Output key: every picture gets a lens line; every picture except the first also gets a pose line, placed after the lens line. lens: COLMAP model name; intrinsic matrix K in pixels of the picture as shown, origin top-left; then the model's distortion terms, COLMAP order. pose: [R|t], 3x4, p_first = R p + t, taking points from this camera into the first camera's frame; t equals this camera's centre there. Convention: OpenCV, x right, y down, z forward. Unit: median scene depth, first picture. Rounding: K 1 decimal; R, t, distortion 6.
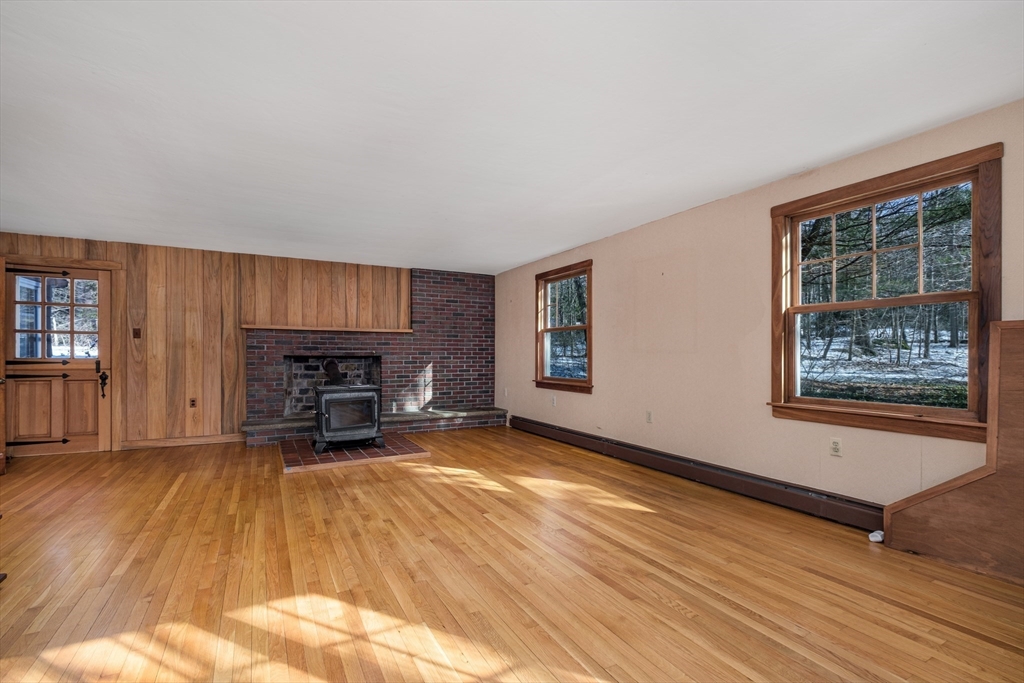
lens RADIAL K [[464.5, 0, 510.3], [0, 464.5, 365.3], [0, 0, 1]] dist [0.001635, 0.000132]
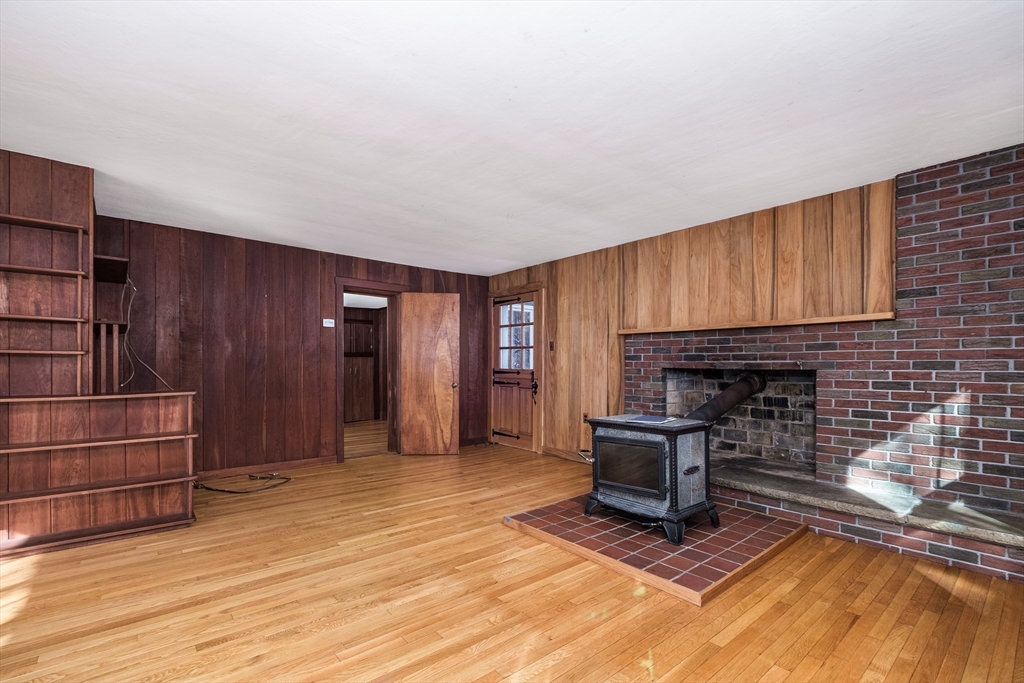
lens RADIAL K [[464.5, 0, 510.3], [0, 464.5, 365.3], [0, 0, 1]] dist [0.001635, 0.000132]
pose [[0.181832, -0.000547, -0.983329, 0.190053], [-0.027529, 0.999605, -0.005646, -0.015057], [0.982944, 0.028097, 0.181745, 0.648779]]
